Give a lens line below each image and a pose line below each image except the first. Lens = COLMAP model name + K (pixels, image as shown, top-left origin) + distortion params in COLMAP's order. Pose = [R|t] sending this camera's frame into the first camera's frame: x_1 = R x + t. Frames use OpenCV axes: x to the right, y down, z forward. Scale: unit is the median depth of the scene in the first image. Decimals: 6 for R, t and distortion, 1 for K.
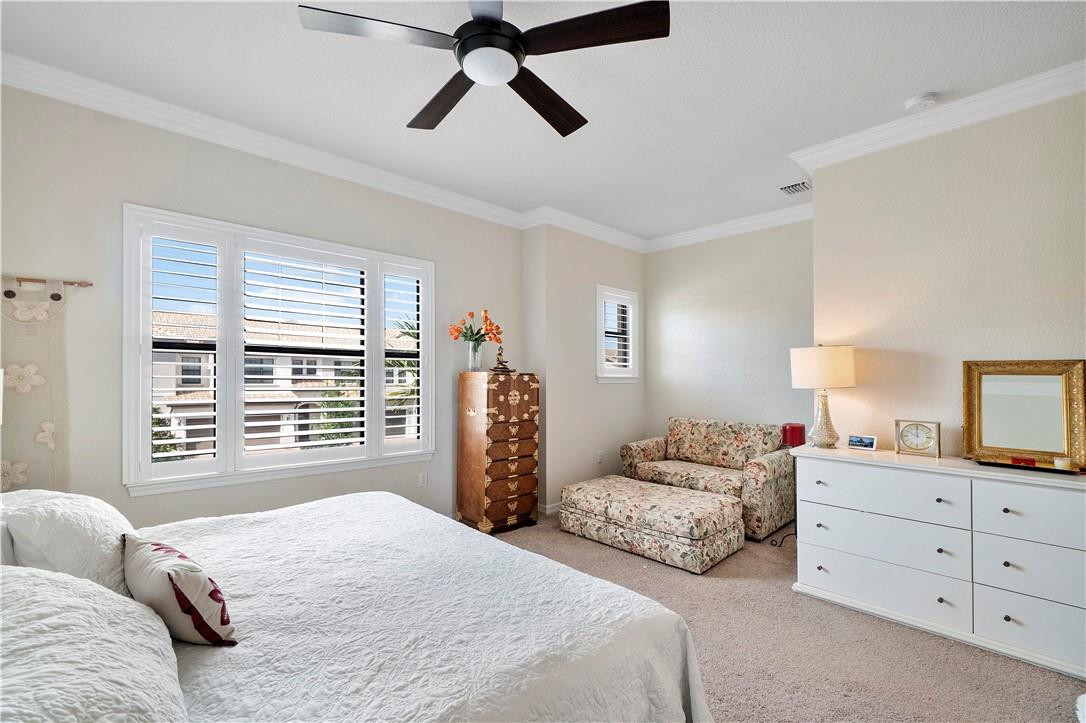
lens RADIAL K [[475.4, 0, 538.1], [0, 475.4, 363.3], [0, 0, 1]] dist [-0.001030, 0.000139]
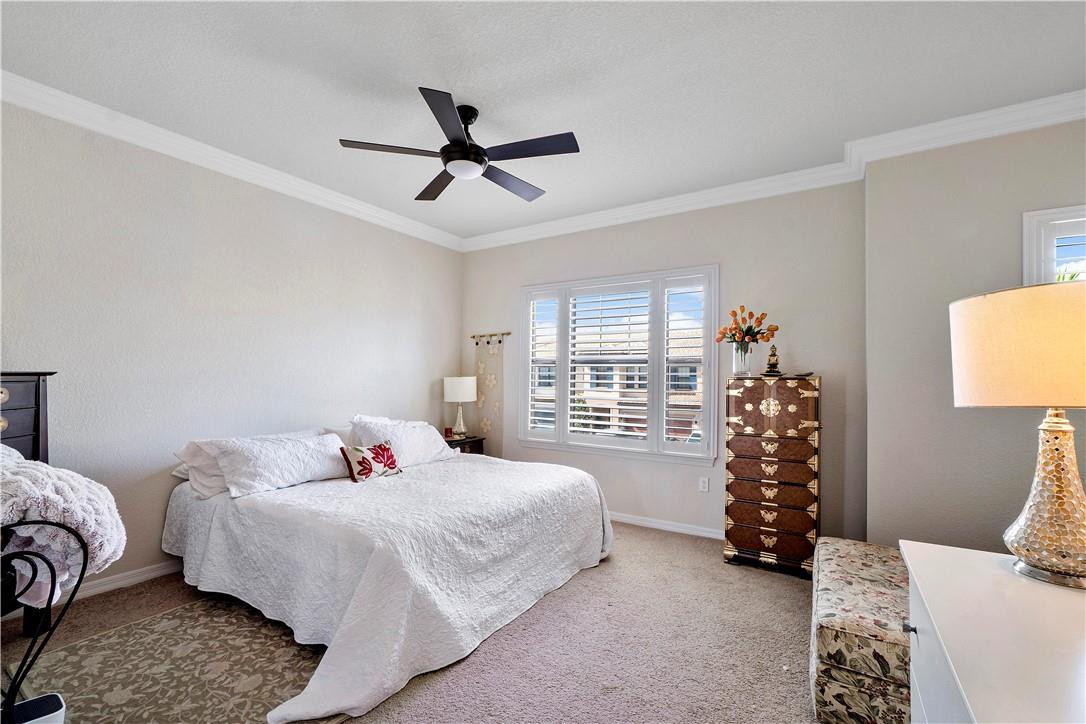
lens RADIAL K [[472.3, 0, 540.6], [0, 472.3, 382.7], [0, 0, 1]] dist [0.000682, -0.000009]
pose [[0.248813, -0.005179, -0.968538, 0.634370], [0.010579, 0.999941, -0.002629, 0.028306], [0.968494, -0.009592, 0.248853, 0.424109]]
